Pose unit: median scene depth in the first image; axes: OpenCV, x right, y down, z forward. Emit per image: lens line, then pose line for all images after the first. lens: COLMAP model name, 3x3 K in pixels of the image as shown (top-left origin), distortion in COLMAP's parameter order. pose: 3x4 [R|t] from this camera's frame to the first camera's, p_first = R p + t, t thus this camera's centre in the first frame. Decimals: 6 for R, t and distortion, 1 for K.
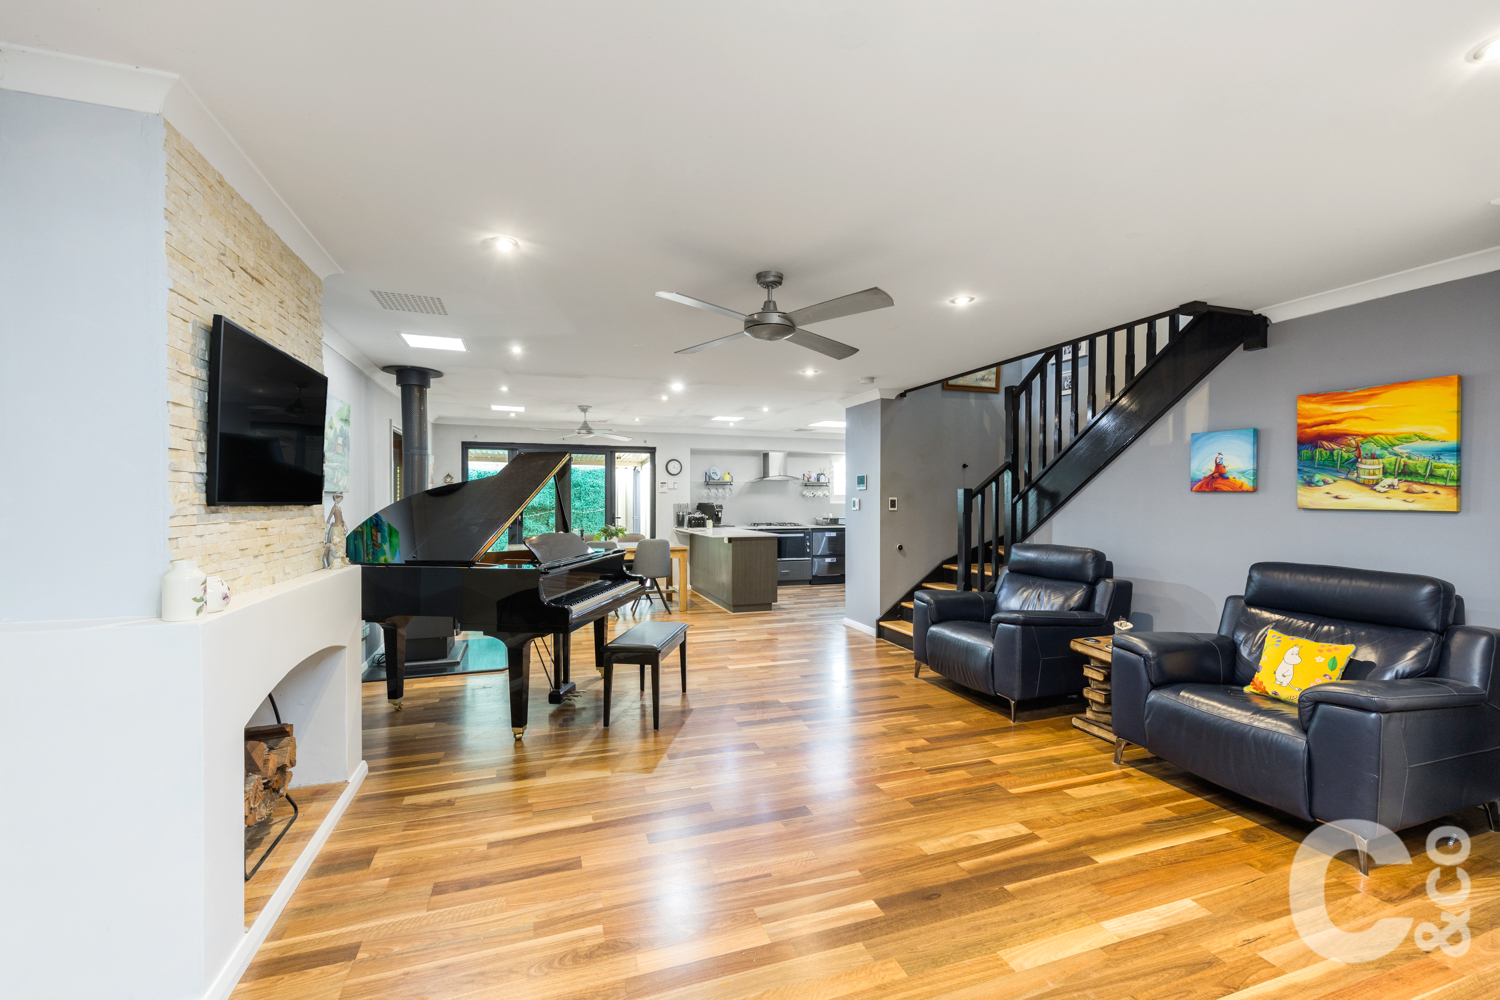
lens RADIAL K [[613.8, 0, 743.3], [0, 613.8, 503.1], [0, 0, 1]] dist [0.007598, 0.000200]
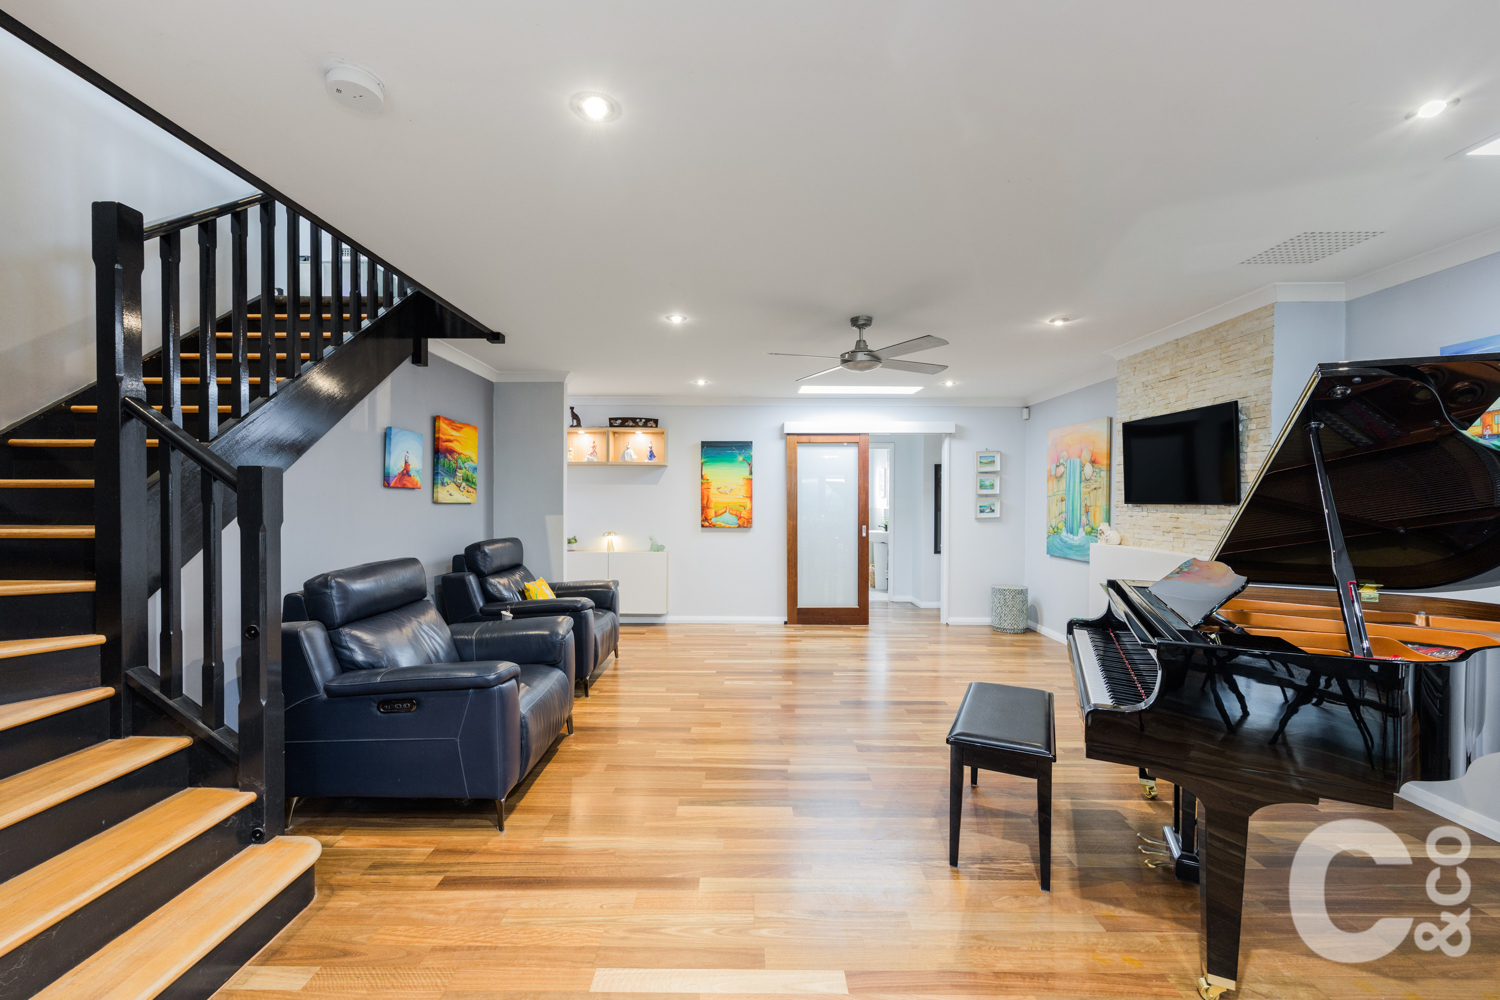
lens RADIAL K [[613.8, 0, 743.3], [0, 613.8, 503.1], [0, 0, 1]] dist [0.007598, 0.000200]
pose [[-0.945819, -0.009116, 0.324567, -0.103653], [-0.005087, 0.999899, 0.013259, -0.009353], [-0.324655, 0.010890, -0.945770, 1.689343]]
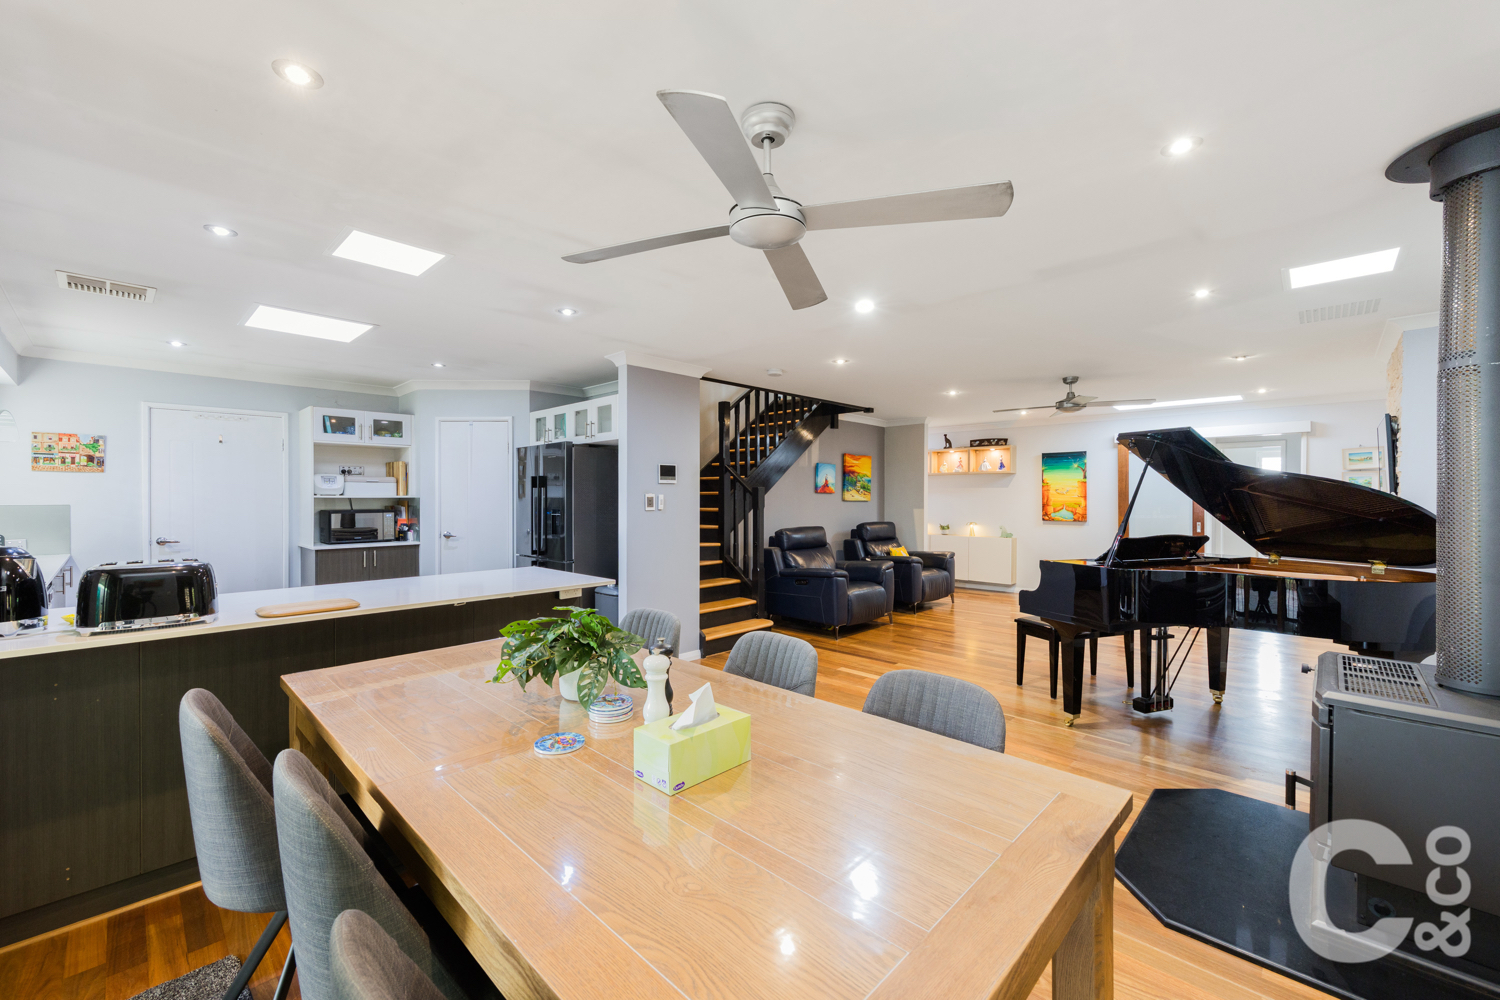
lens RADIAL K [[613.8, 0, 743.3], [0, 613.8, 503.1], [0, 0, 1]] dist [0.007598, 0.000200]
pose [[-0.456812, -0.011599, 0.889488, -0.867796], [0.002213, 0.999897, 0.014175, -0.014014], [-0.889560, 0.008444, -0.456739, 2.044806]]
